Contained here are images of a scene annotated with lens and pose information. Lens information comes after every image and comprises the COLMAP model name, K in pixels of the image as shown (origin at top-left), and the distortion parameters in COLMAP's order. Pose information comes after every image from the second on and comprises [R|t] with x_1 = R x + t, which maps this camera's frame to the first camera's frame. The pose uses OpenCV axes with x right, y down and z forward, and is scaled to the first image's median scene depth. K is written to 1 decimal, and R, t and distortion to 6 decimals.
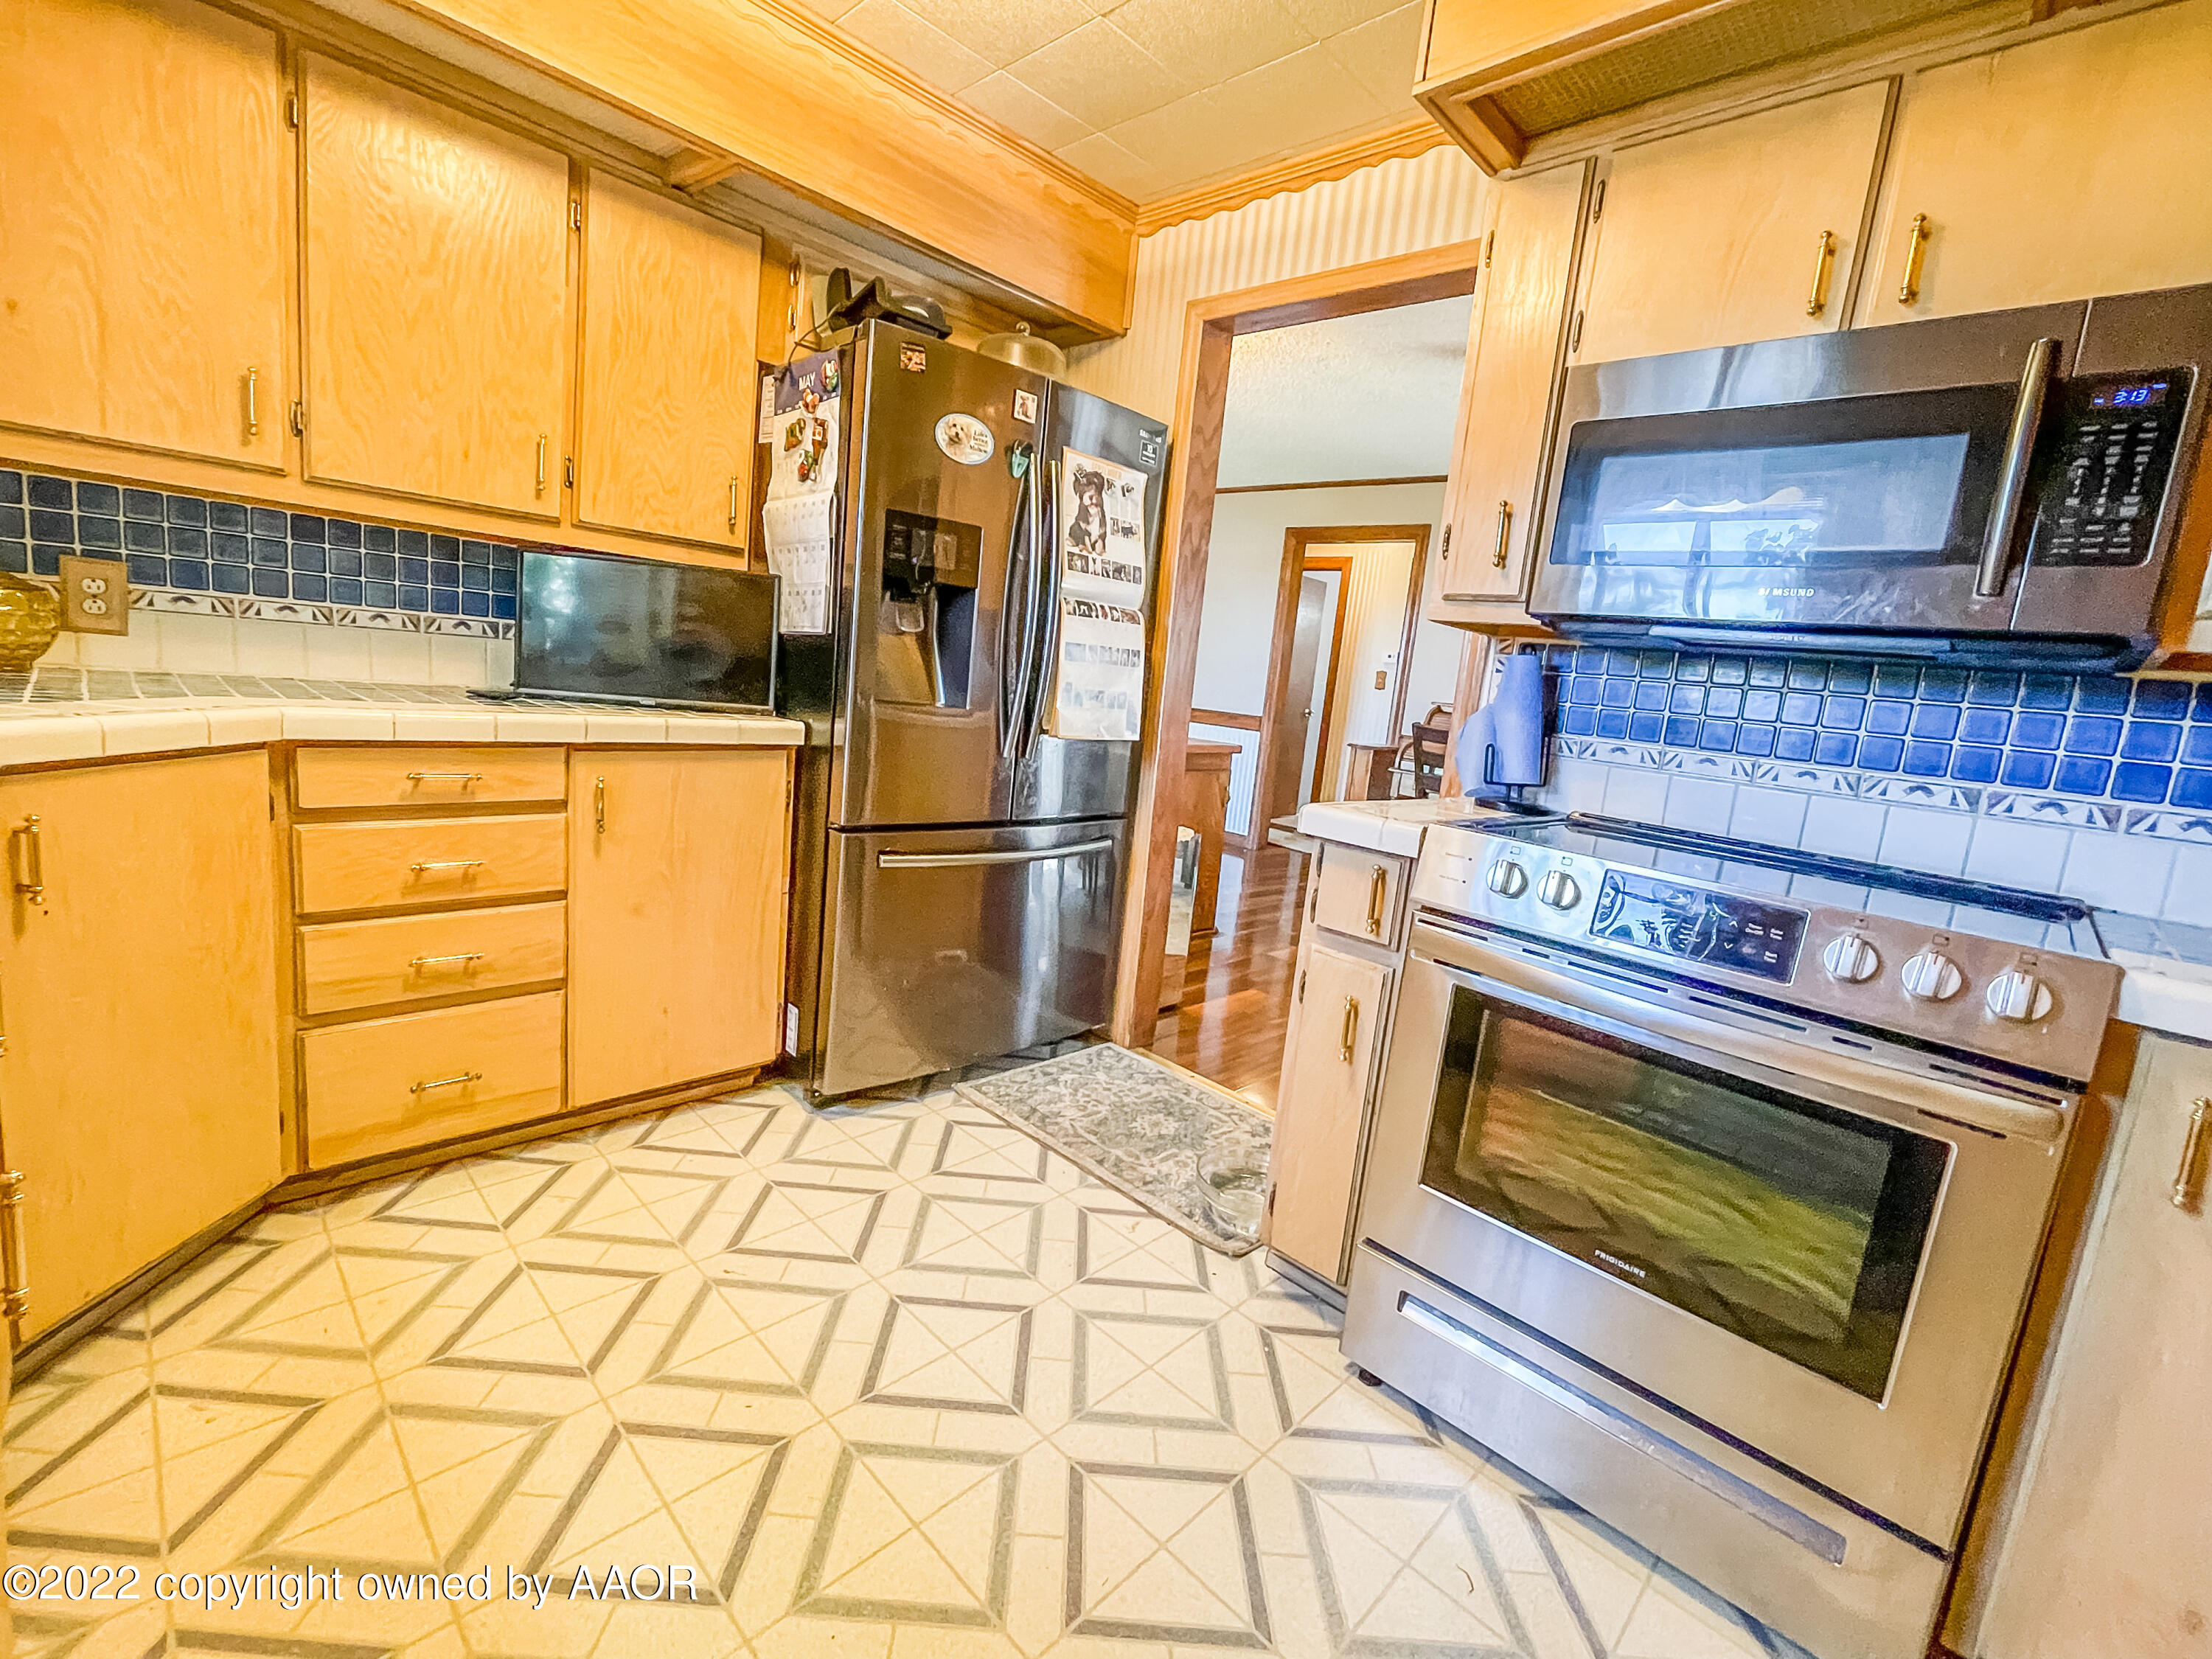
lens RADIAL K [[960.6, 0, 1110.2], [0, 960.6, 815.6], [0, 0, 1]] dist [-0.003855, -0.000205]
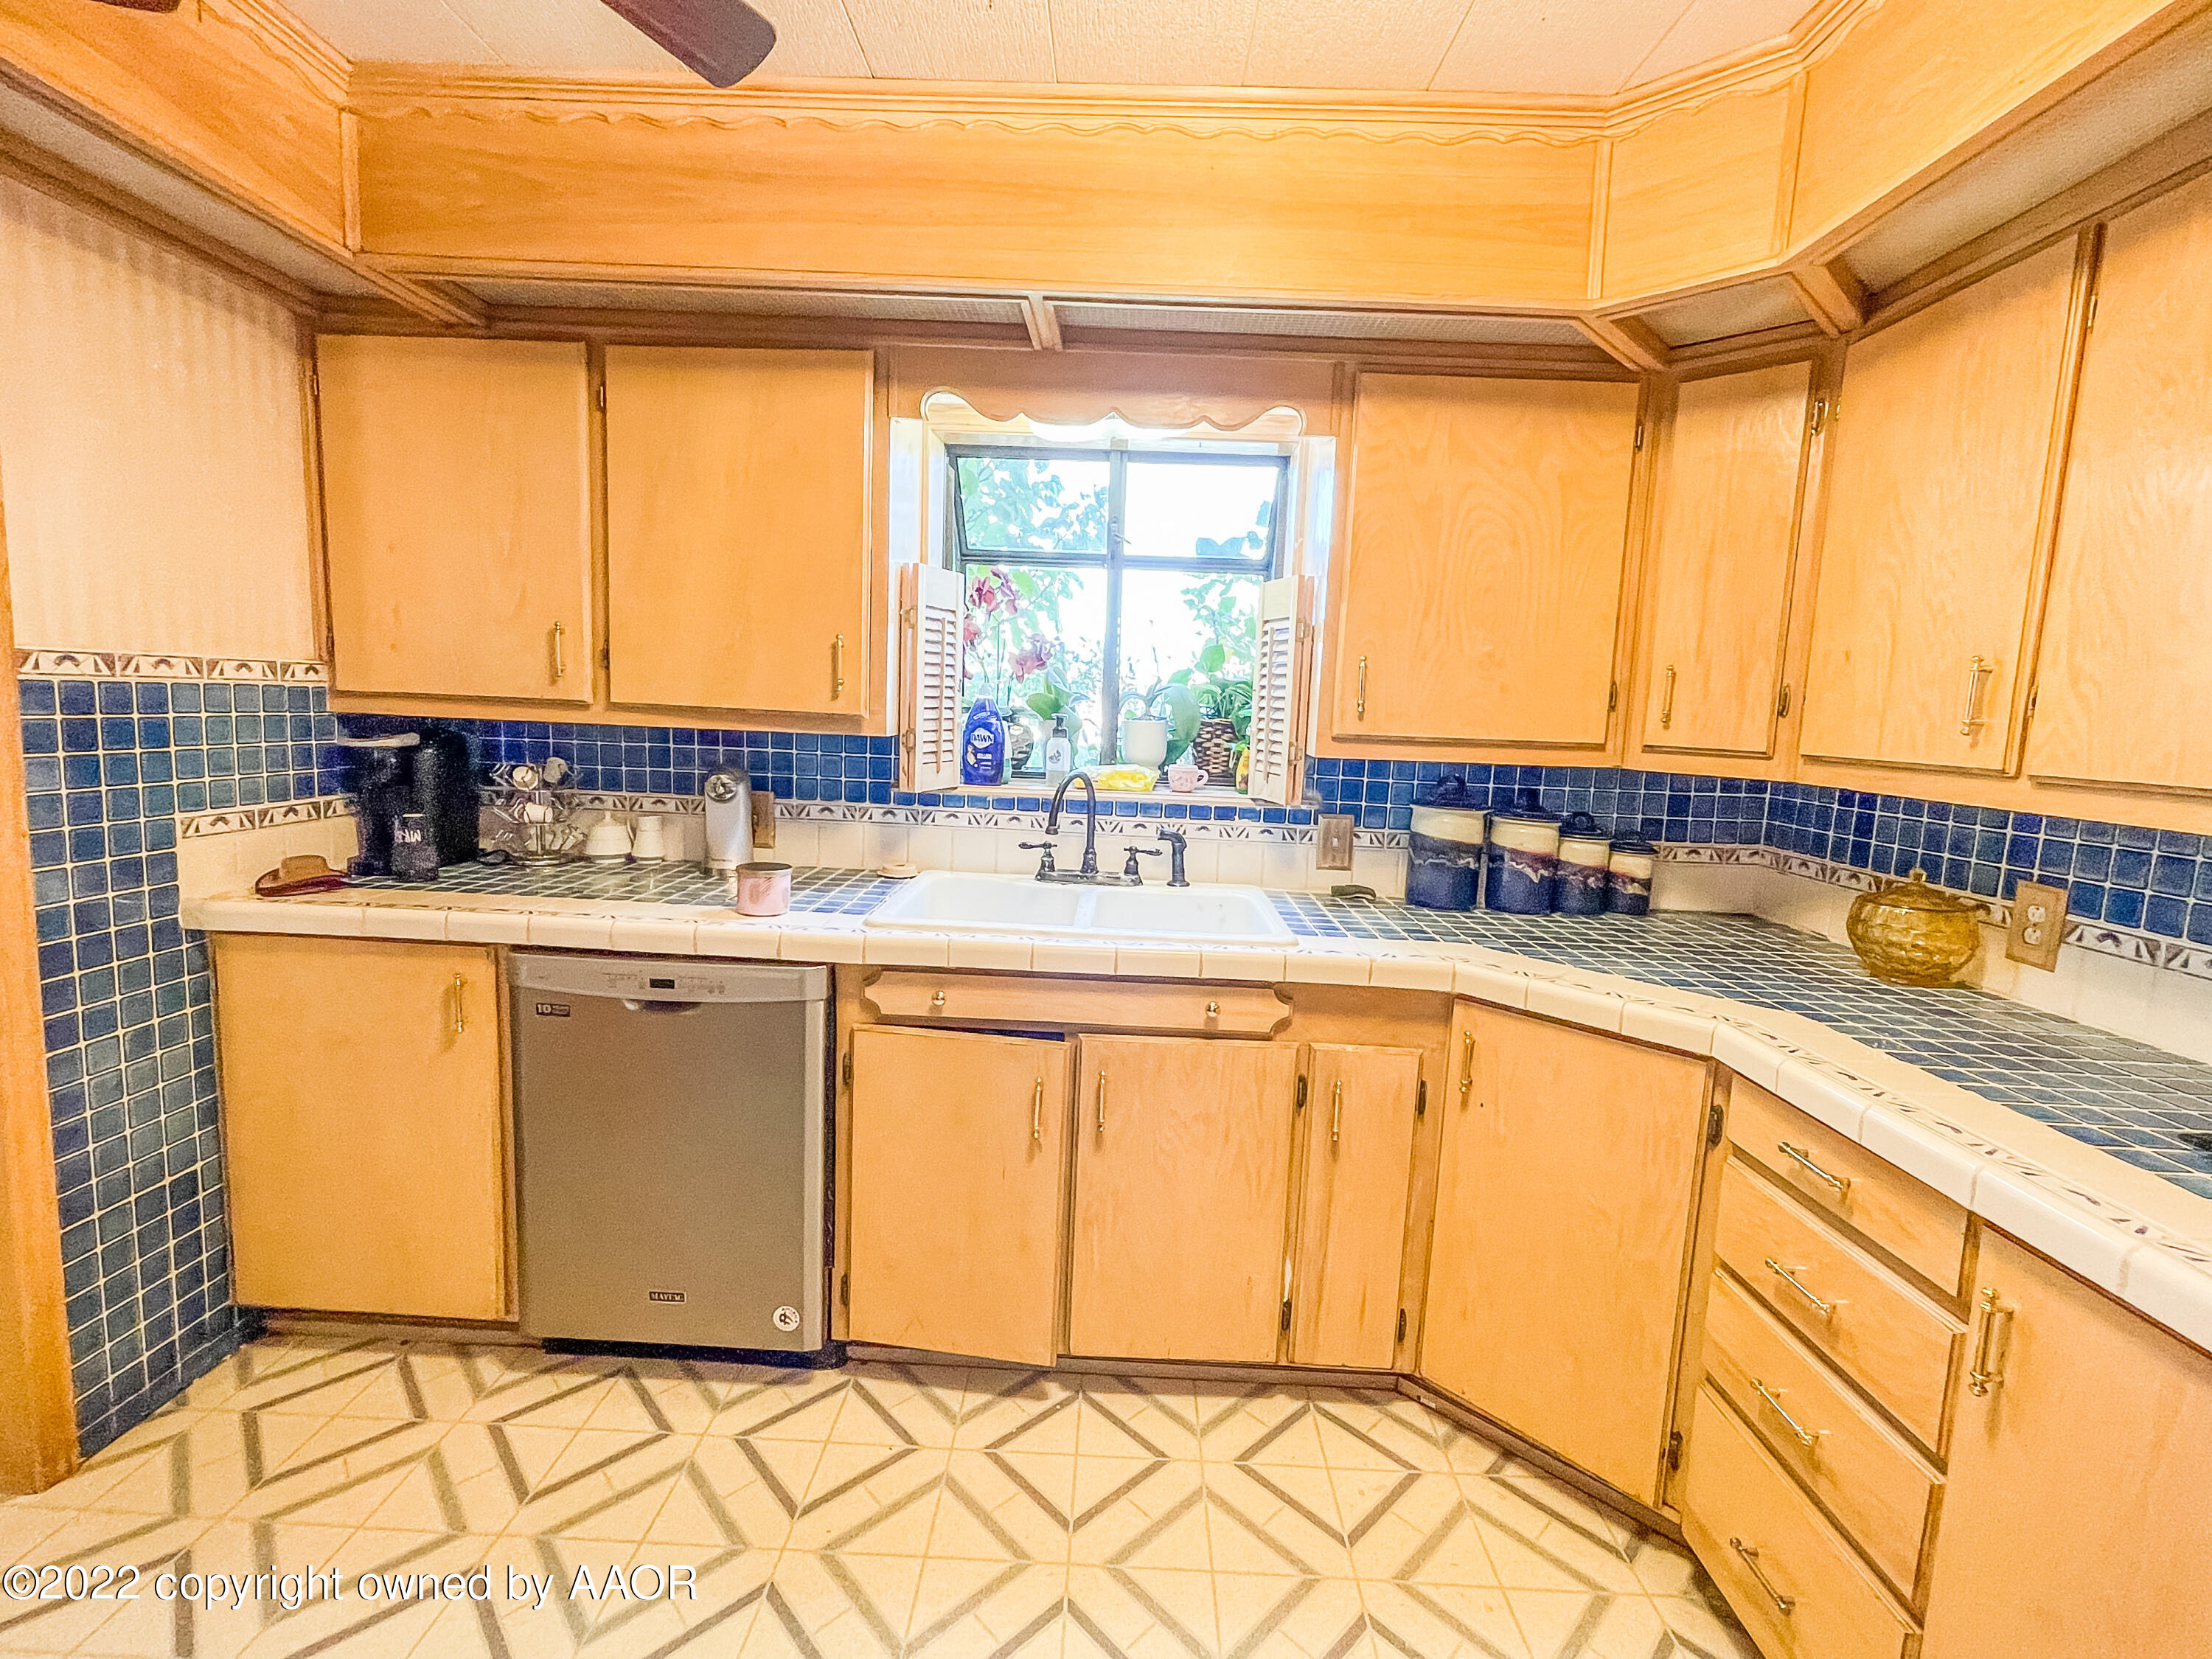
lens RADIAL K [[960.6, 0, 1106.1], [0, 960.6, 829.3], [0, 0, 1]] dist [-0.003855, -0.000205]
pose [[-0.726212, -0.049319, -0.685699, 0.188656], [-0.218842, 0.962122, 0.162571, -0.275095], [0.651708, 0.268121, -0.709498, 1.060813]]
